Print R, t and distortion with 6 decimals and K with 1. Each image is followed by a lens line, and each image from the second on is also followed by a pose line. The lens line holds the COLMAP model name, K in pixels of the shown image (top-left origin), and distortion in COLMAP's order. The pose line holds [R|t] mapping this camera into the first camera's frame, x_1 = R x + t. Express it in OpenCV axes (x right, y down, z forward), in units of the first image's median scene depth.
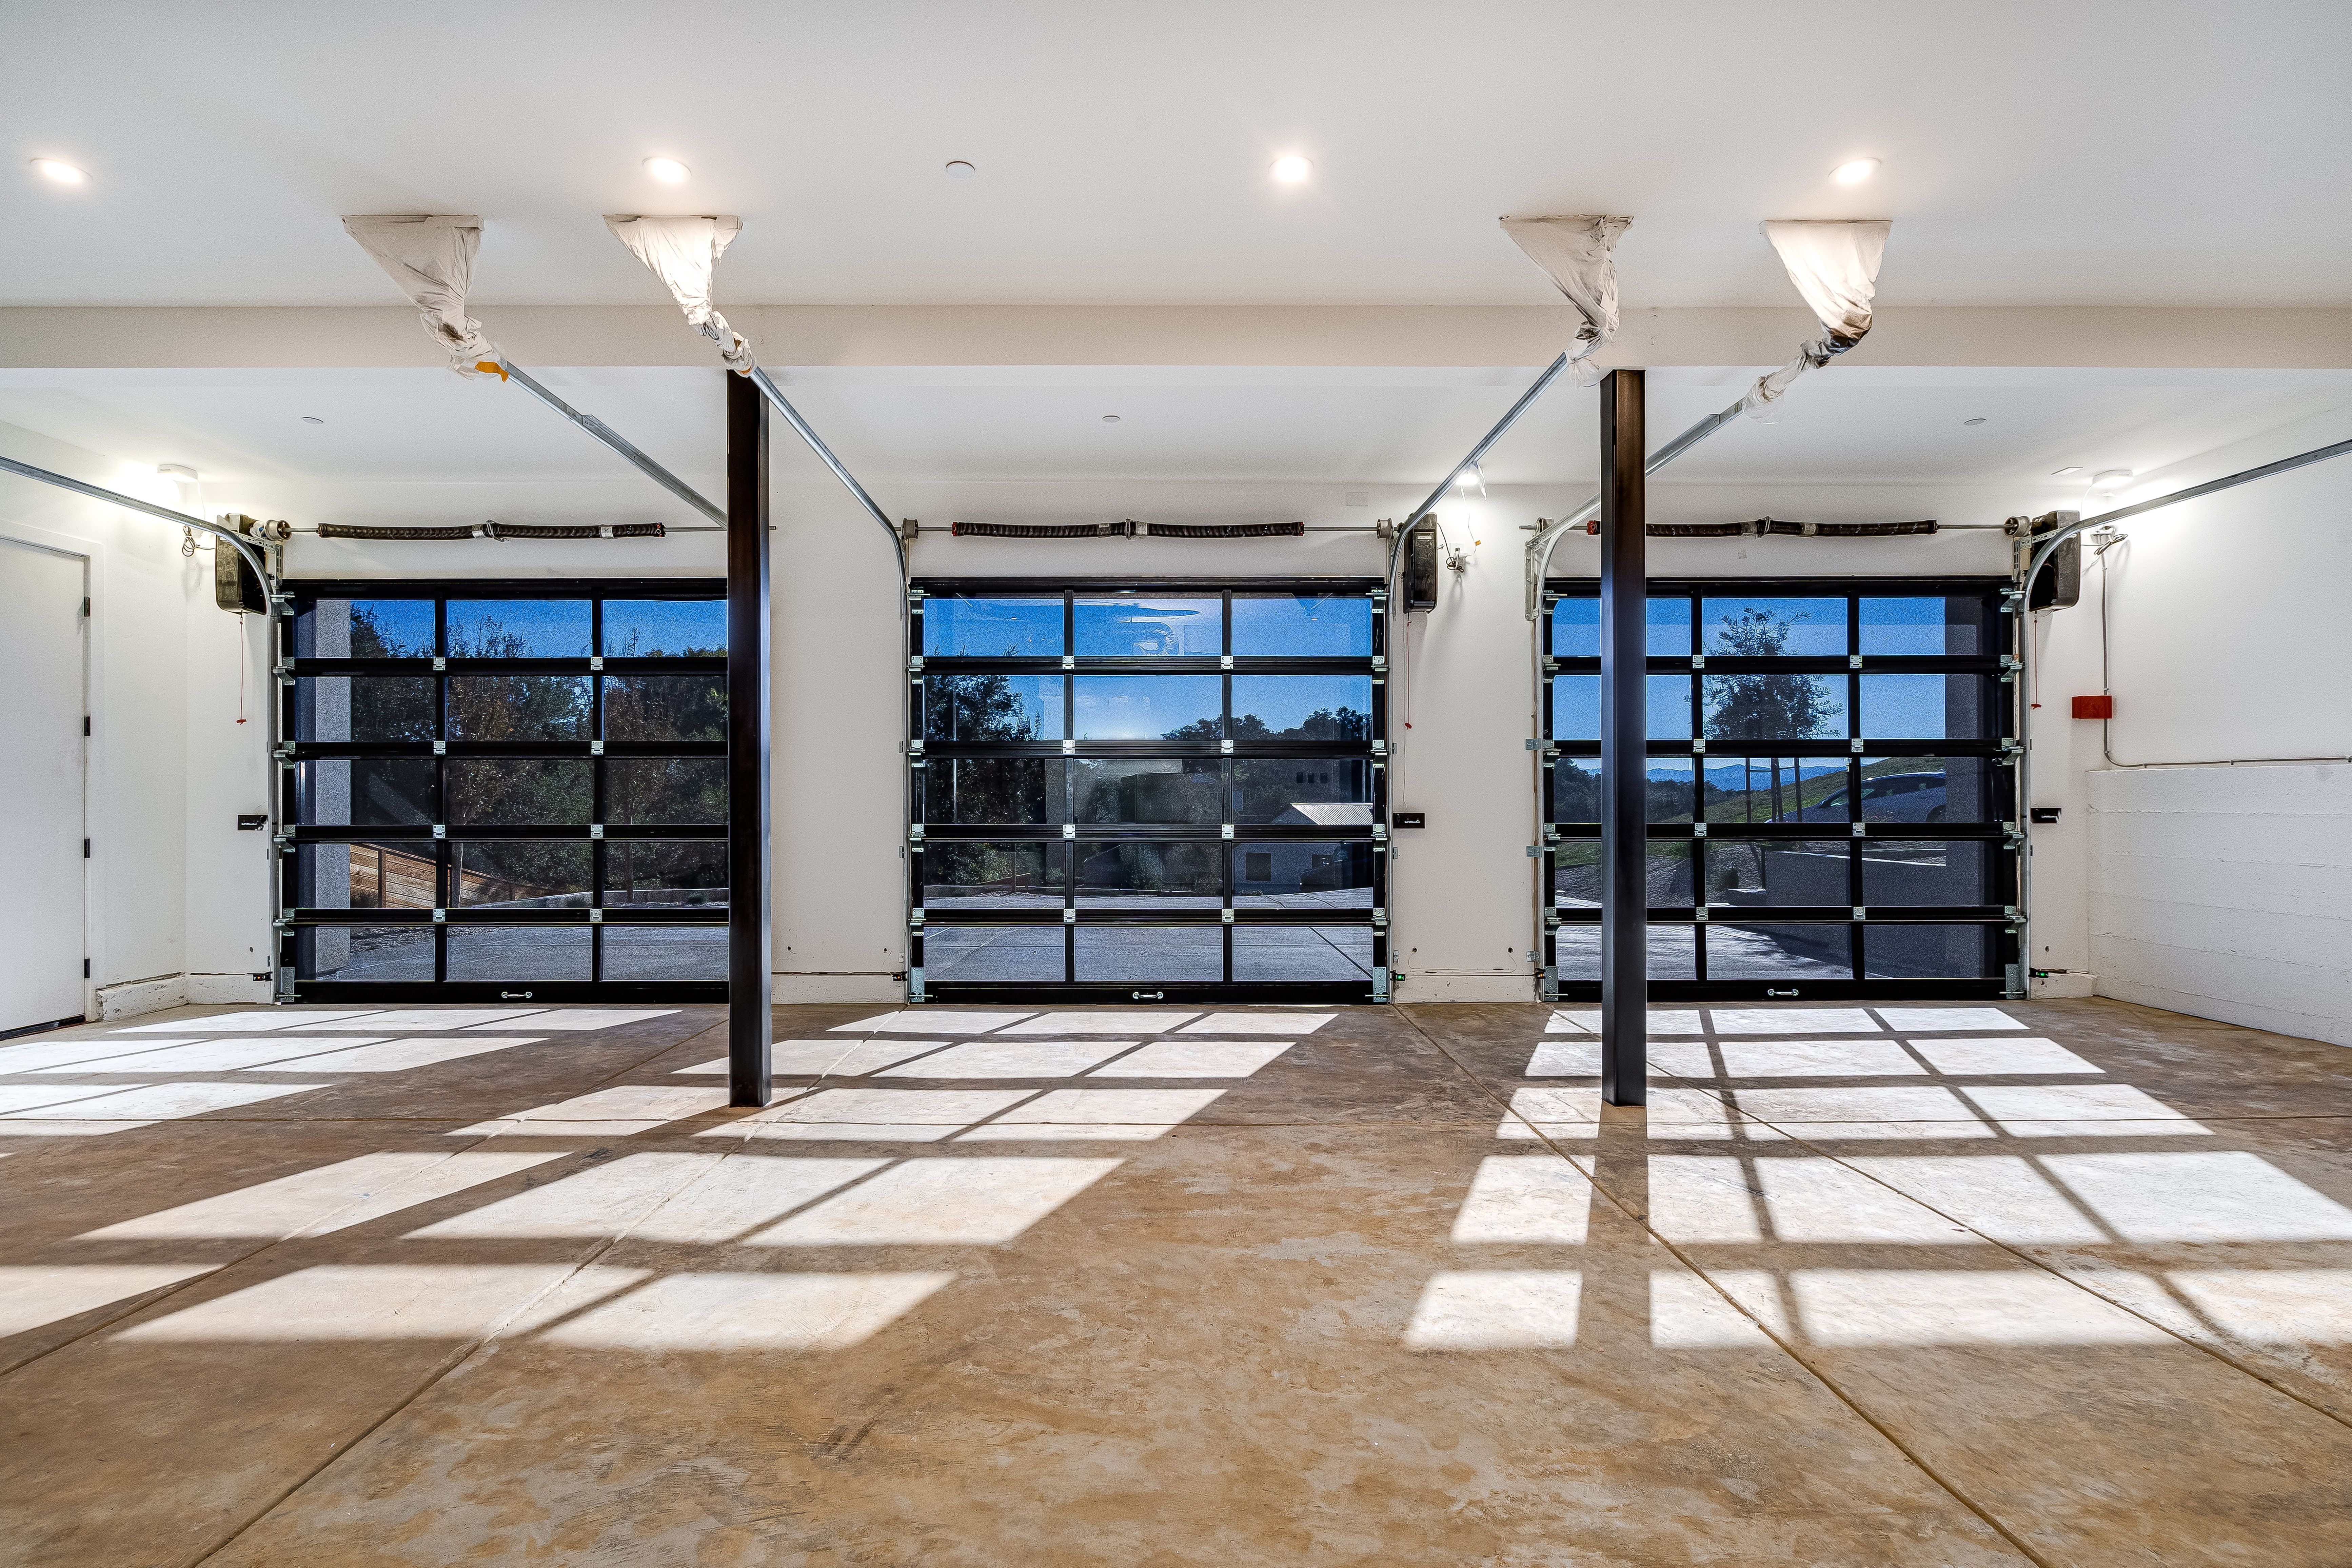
lens RADIAL K [[1067.9, 0, 1176.0], [0, 1067.9, 784.0], [0, 0, 1]] dist [-0.006565, 0.000114]
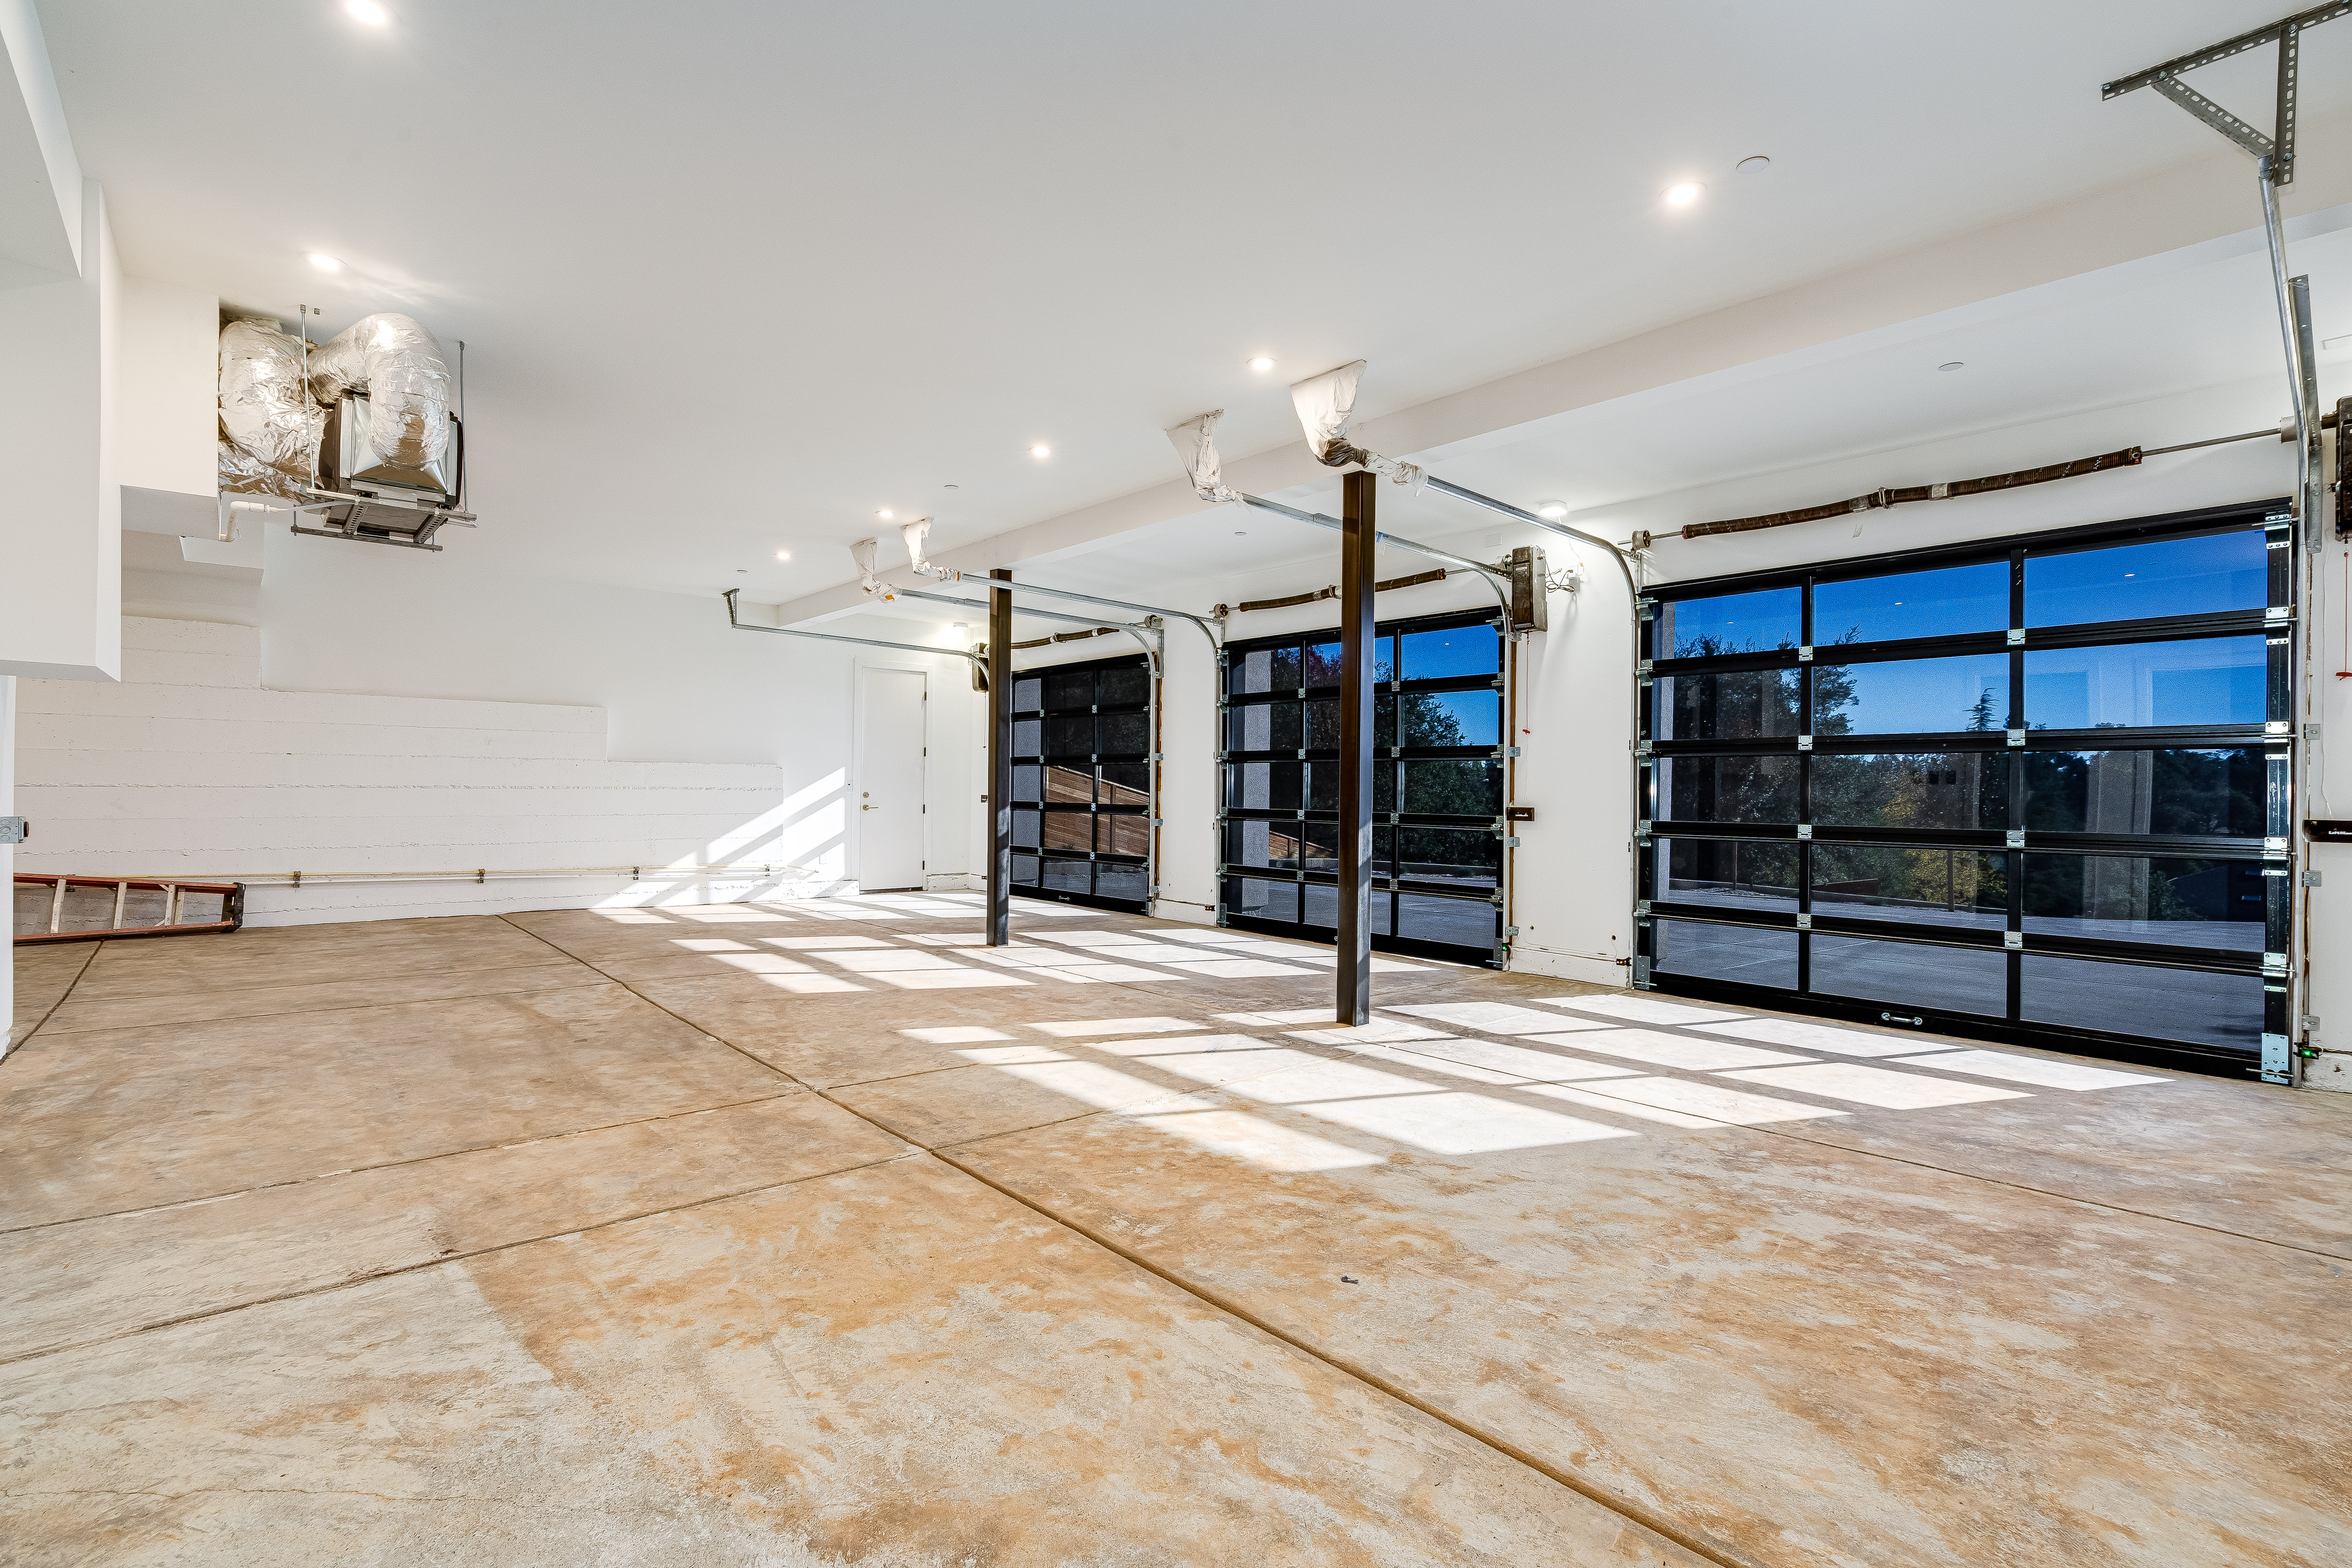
lens RADIAL K [[1078.3, 0, 1267.9], [0, 1078.3, 780.3], [0, 0, 1]] dist [-0.017218, 0.000144]
pose [[0.691257, 0.002376, -0.722605, 0.483255], [-0.003019, 0.999995, 0.000400, -0.000809], [0.722602, 0.001905, 0.691261, -0.001293]]
